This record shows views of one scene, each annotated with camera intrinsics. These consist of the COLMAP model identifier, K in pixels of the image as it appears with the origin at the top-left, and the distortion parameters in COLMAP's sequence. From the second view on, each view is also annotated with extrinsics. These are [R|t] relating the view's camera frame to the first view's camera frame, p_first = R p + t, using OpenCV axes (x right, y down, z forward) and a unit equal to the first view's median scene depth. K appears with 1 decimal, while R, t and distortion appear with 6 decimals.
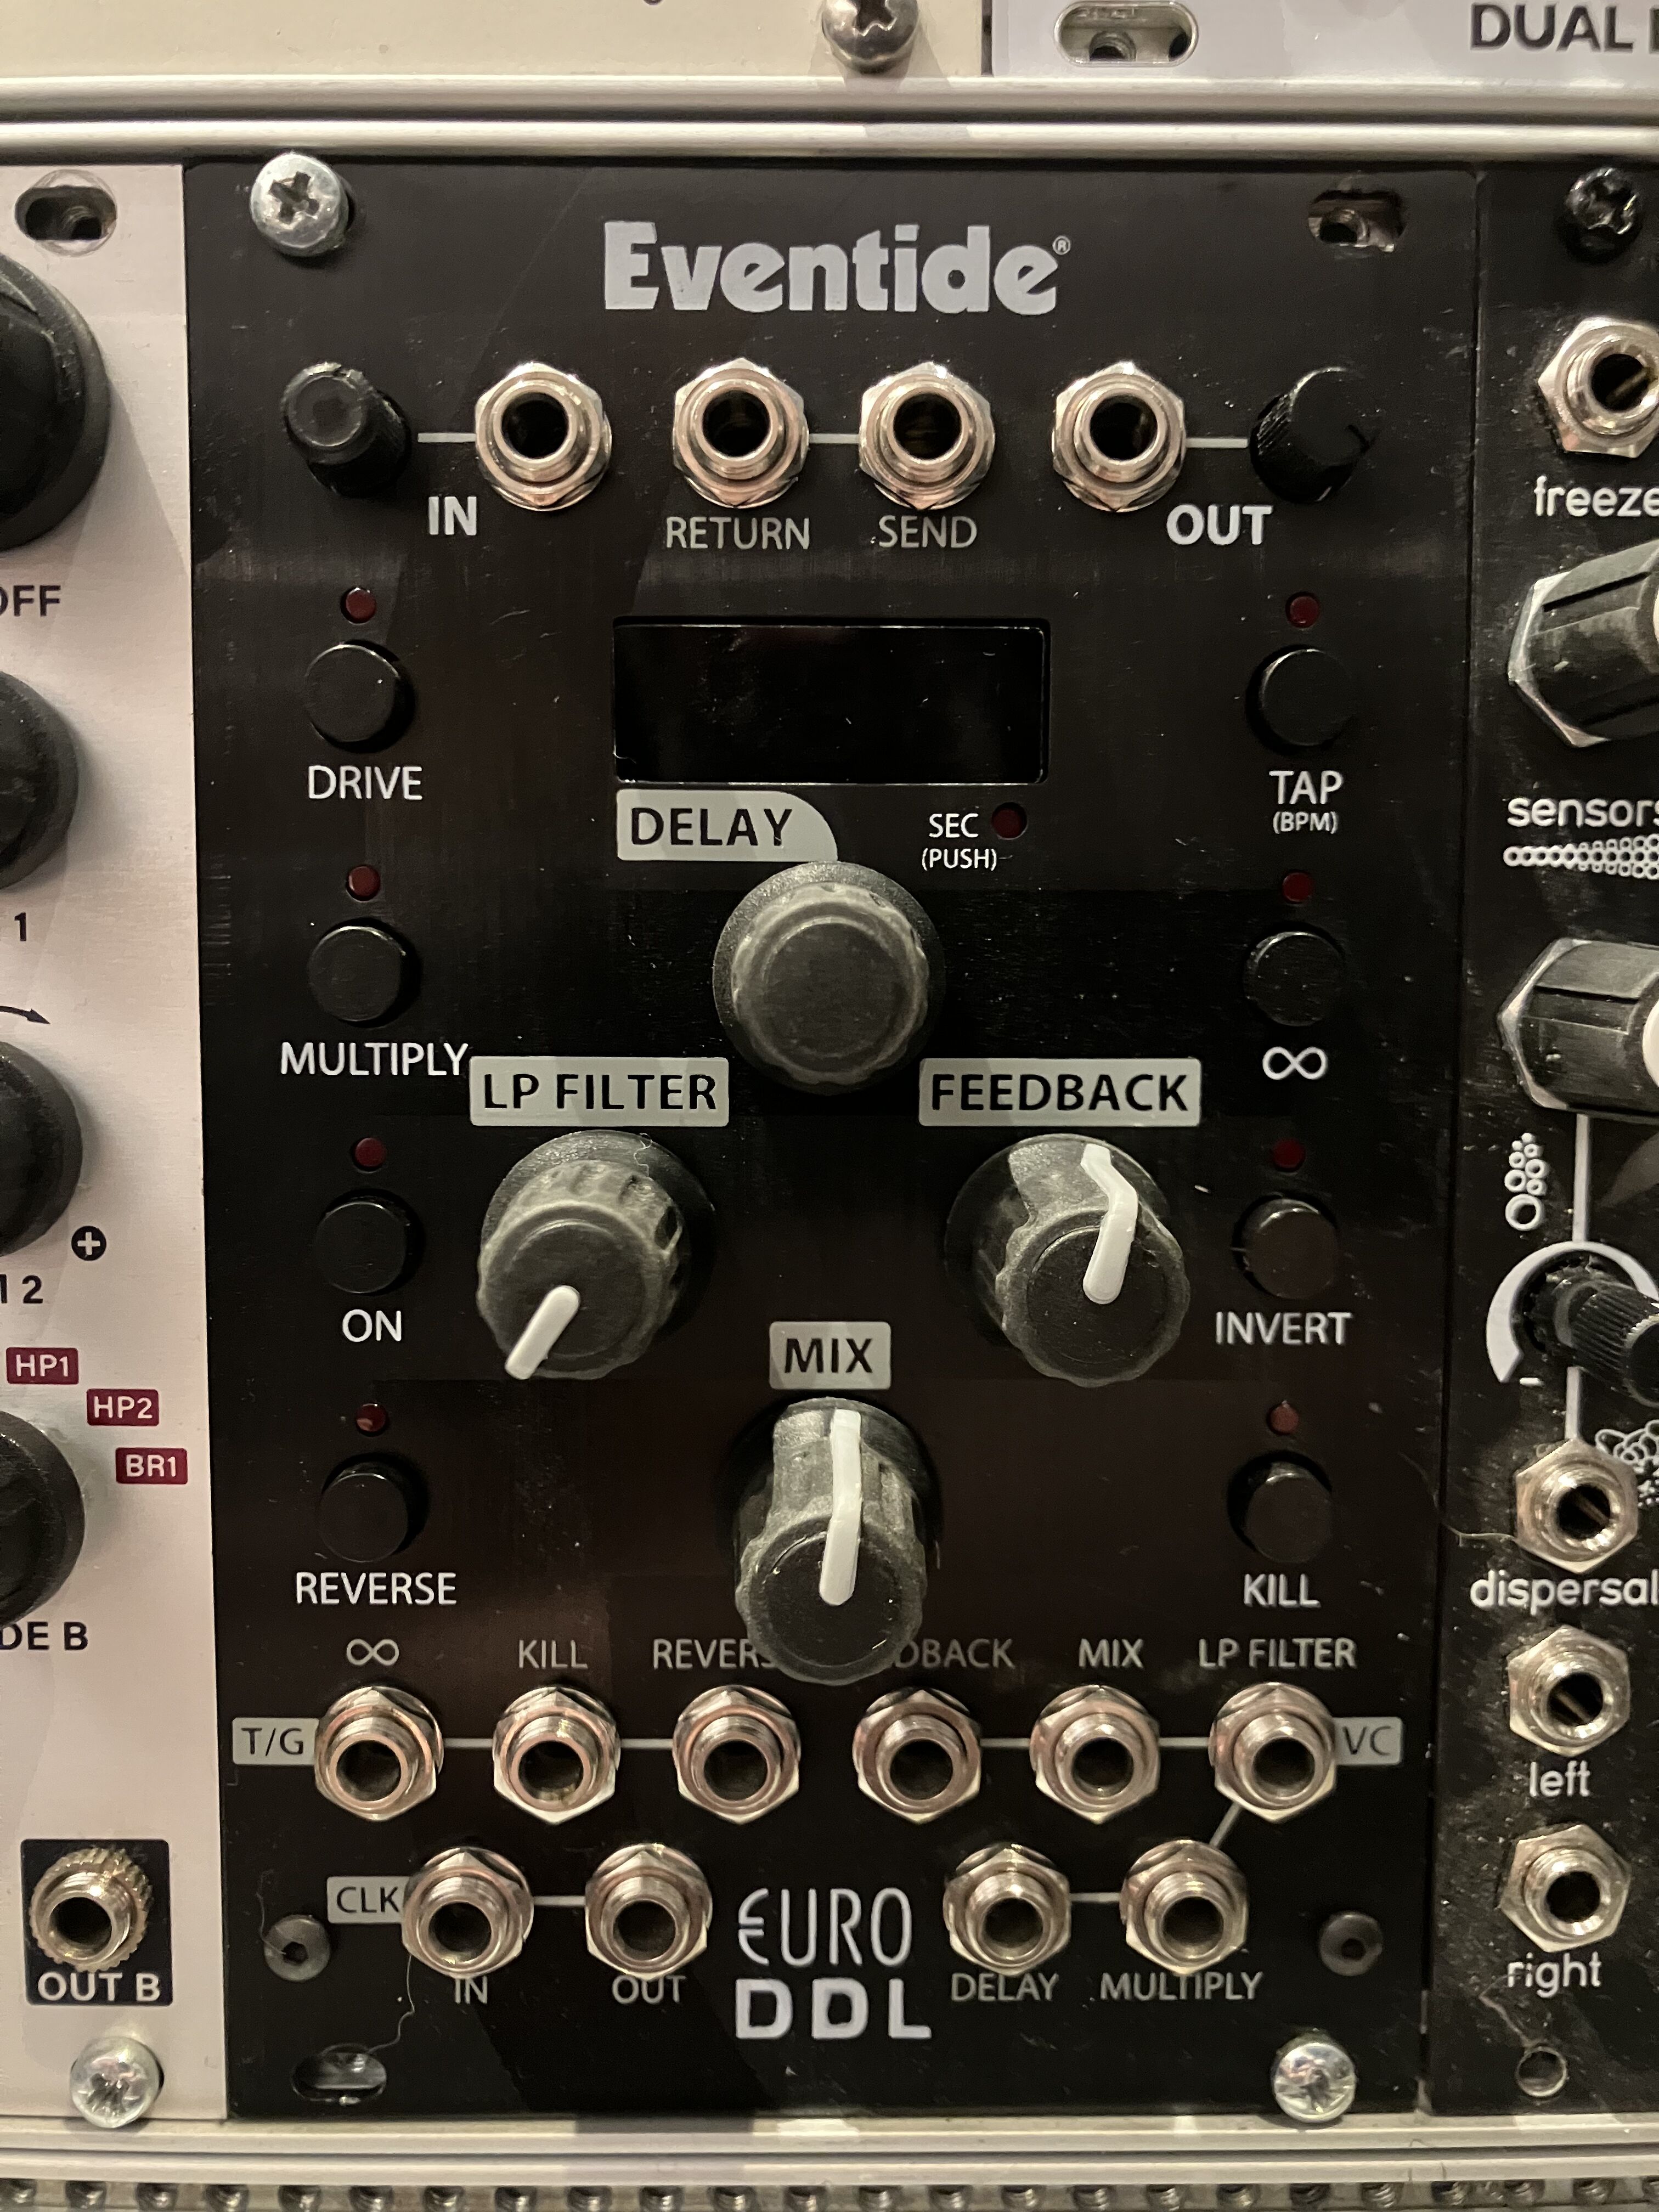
lens RADIAL K [[1870.2, 0, 829.5], [0, 1870.2, 1106.0], [0, 0, 1]] dist [-0.093519, 0.121715]
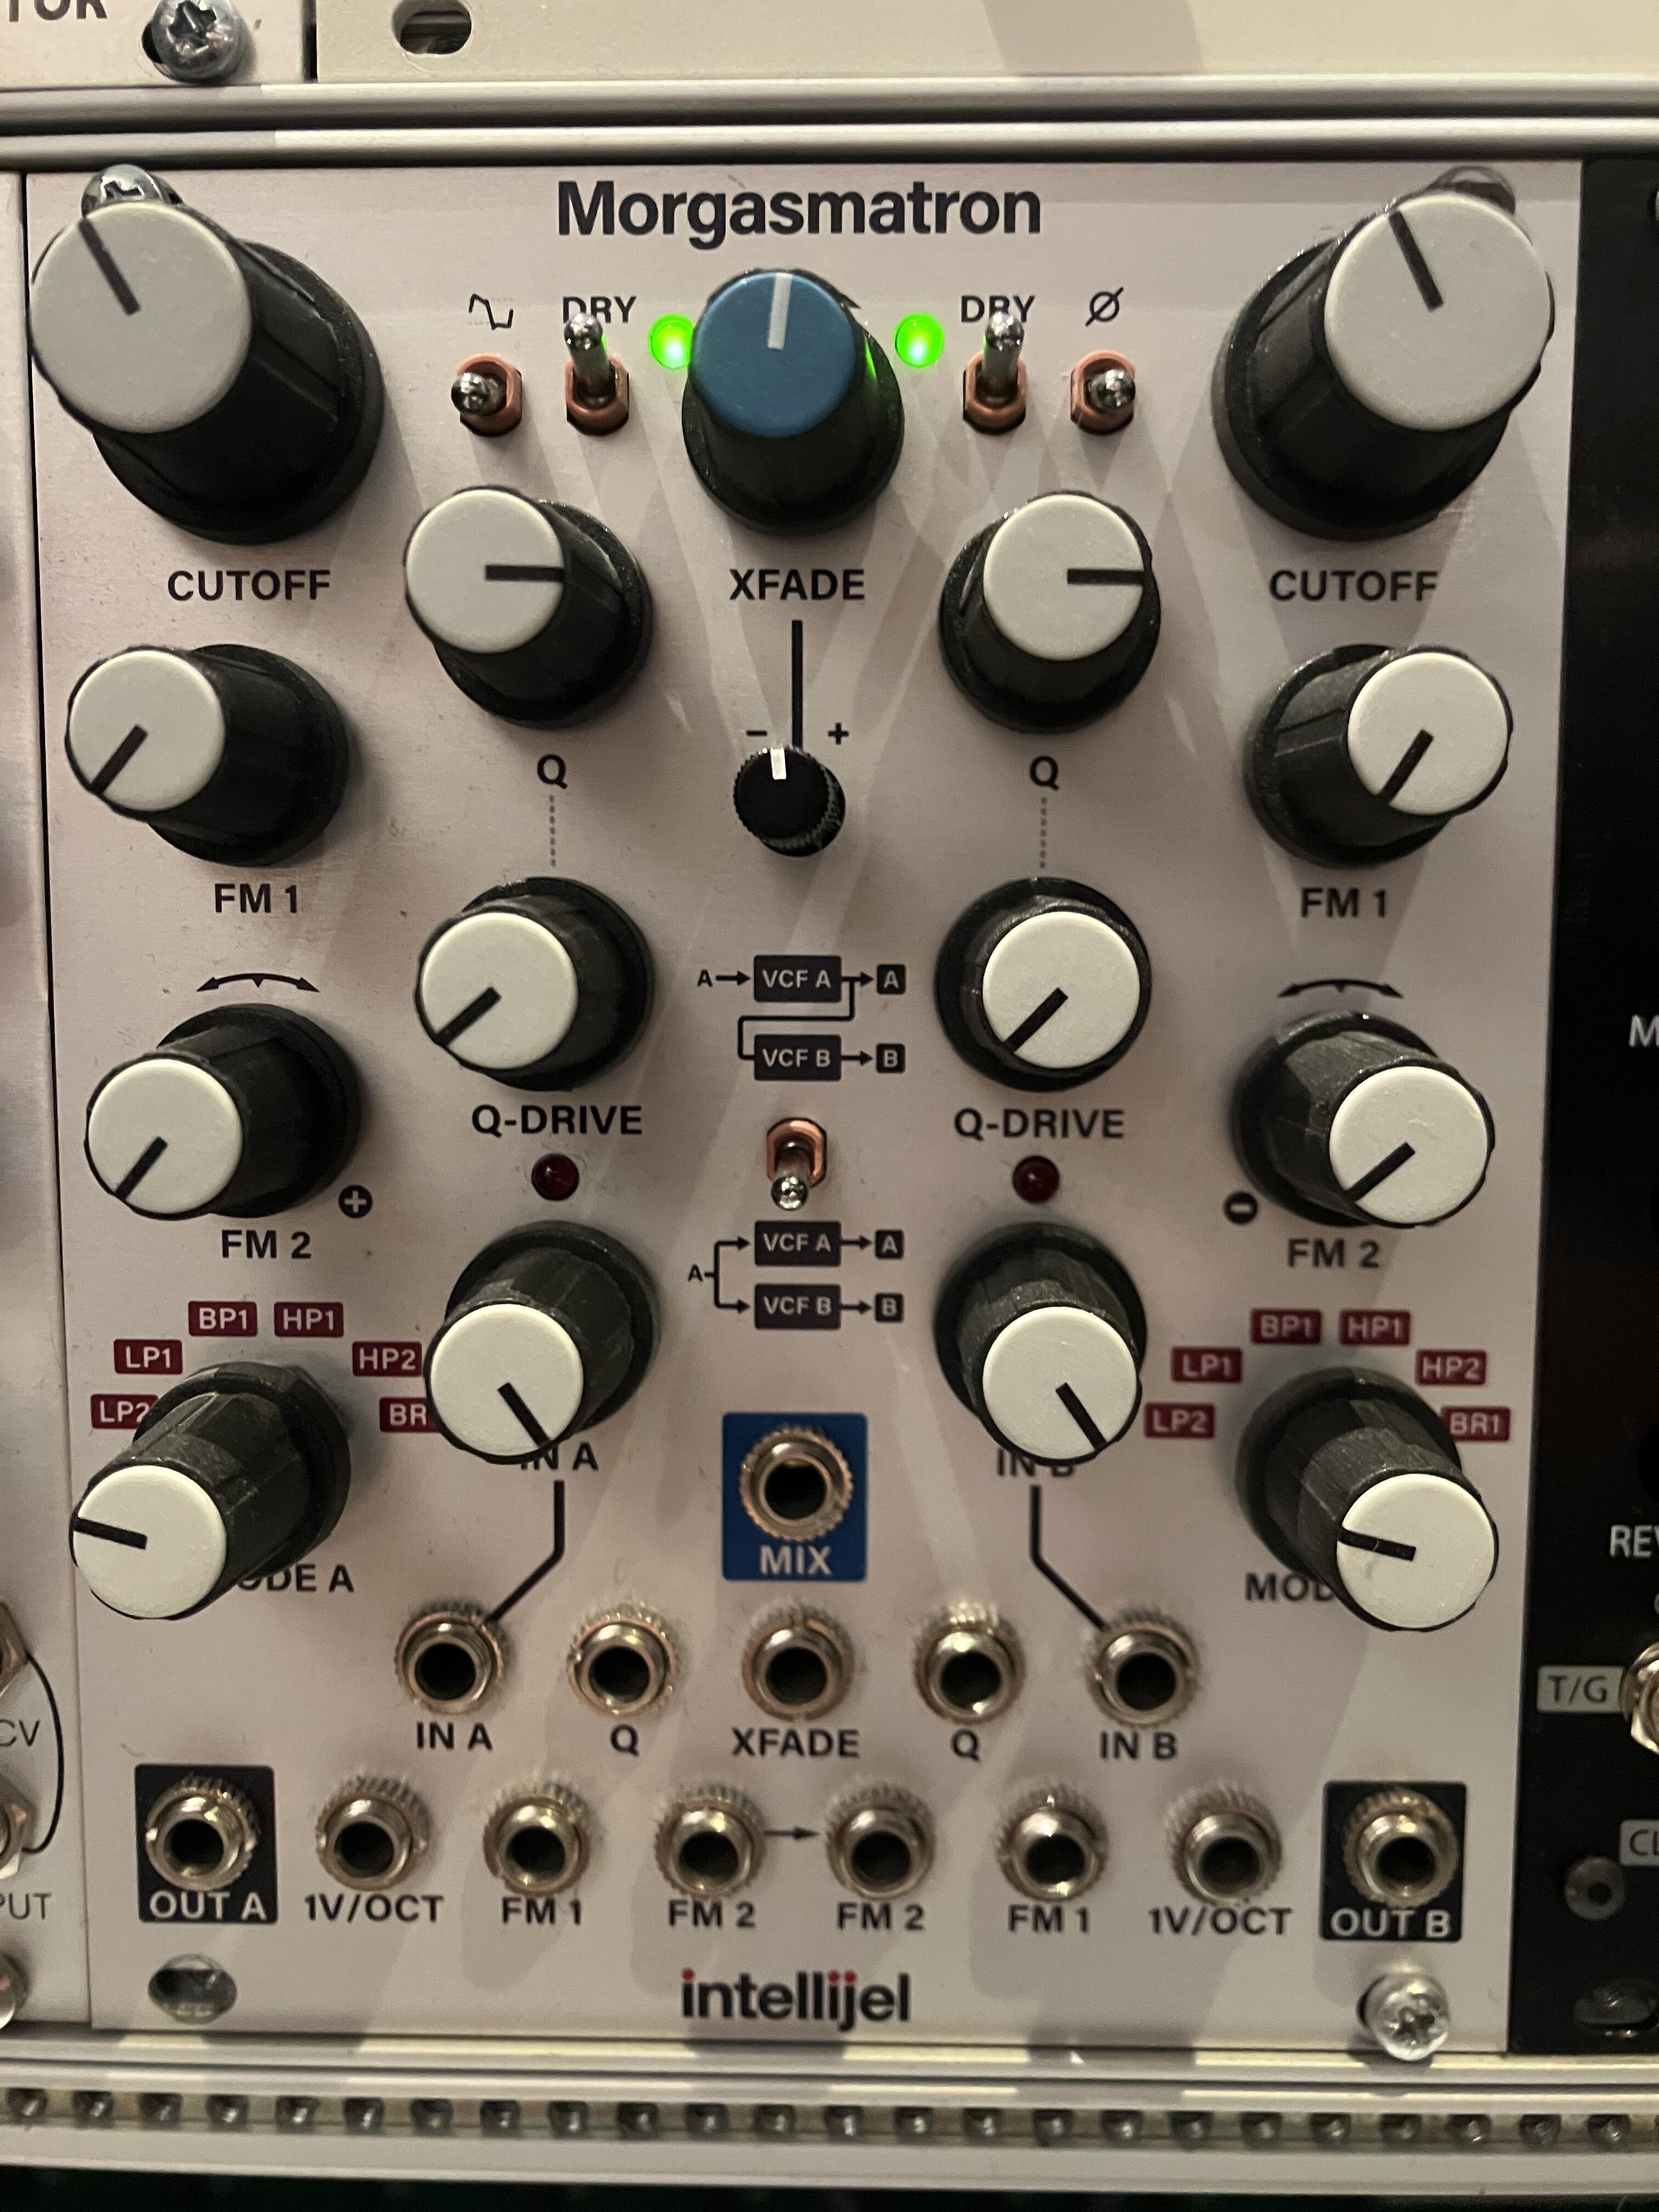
lens RADIAL K [[1801.7, 0, 829.5], [0, 1801.7, 1106.0], [0, 0, 1]] dist [-0.044125, 0.072003]
pose [[0.998919, -0.002171, -0.046427, -0.662999], [0.003144, 0.999777, 0.020899, -0.005867], [0.046371, -0.021022, 0.998703, -0.018783]]
